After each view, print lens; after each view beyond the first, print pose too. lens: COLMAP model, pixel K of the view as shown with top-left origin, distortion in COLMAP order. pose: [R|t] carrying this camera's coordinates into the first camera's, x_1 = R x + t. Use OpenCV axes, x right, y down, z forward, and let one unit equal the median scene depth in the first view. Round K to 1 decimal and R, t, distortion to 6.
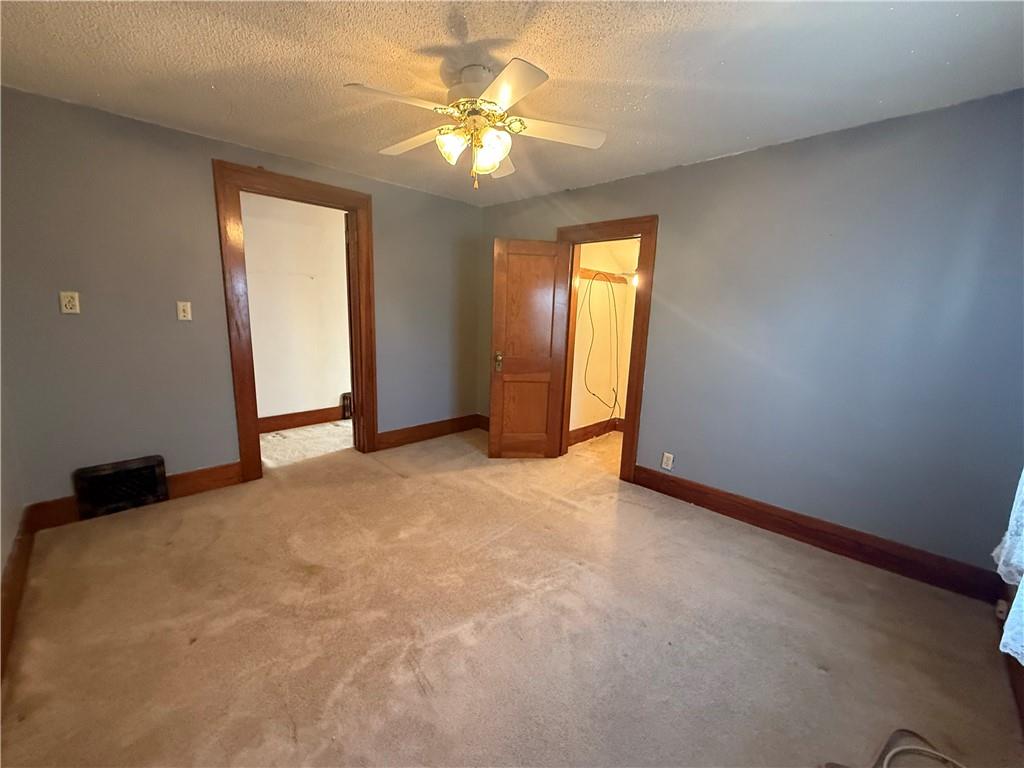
lens RADIAL K [[407.1, 0, 513.8], [0, 407.1, 381.3], [0, 0, 1]] dist [-0.001409, -0.001247]
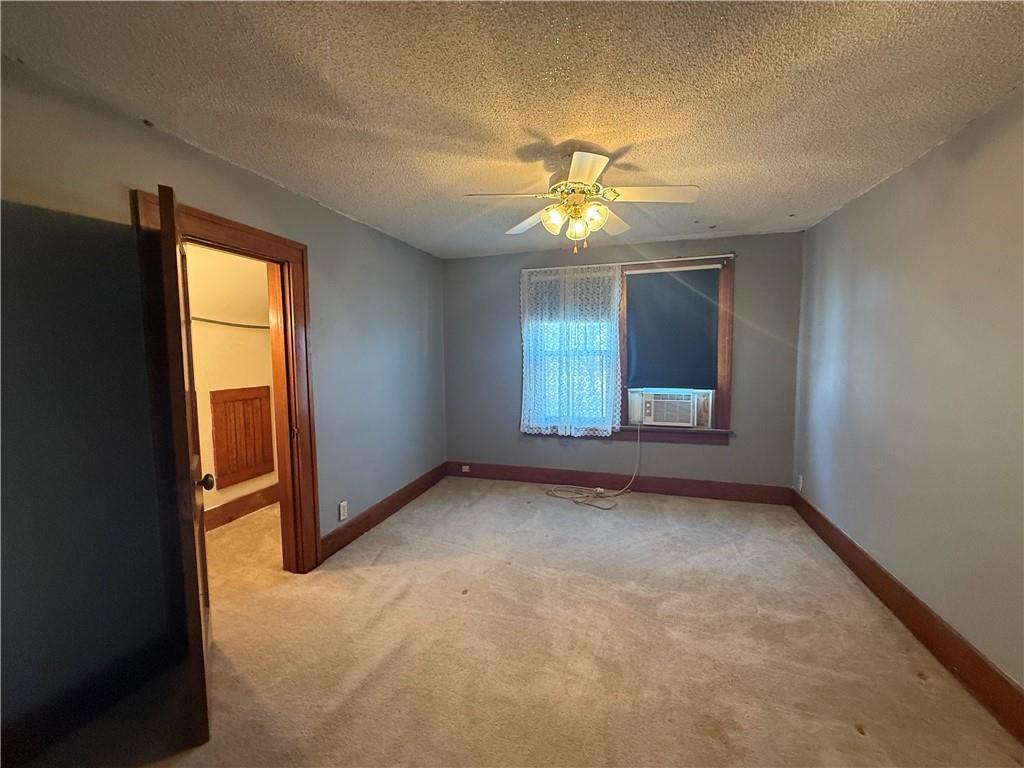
lens RADIAL K [[407.1, 0, 514.2], [0, 407.1, 380.4], [0, 0, 1]] dist [-0.001409, -0.001247]
pose [[-0.453167, -0.091767, 0.886690, -0.646738], [0.164466, 0.969004, 0.184341, -0.216749], [-0.876123, 0.229368, -0.424028, 1.044388]]
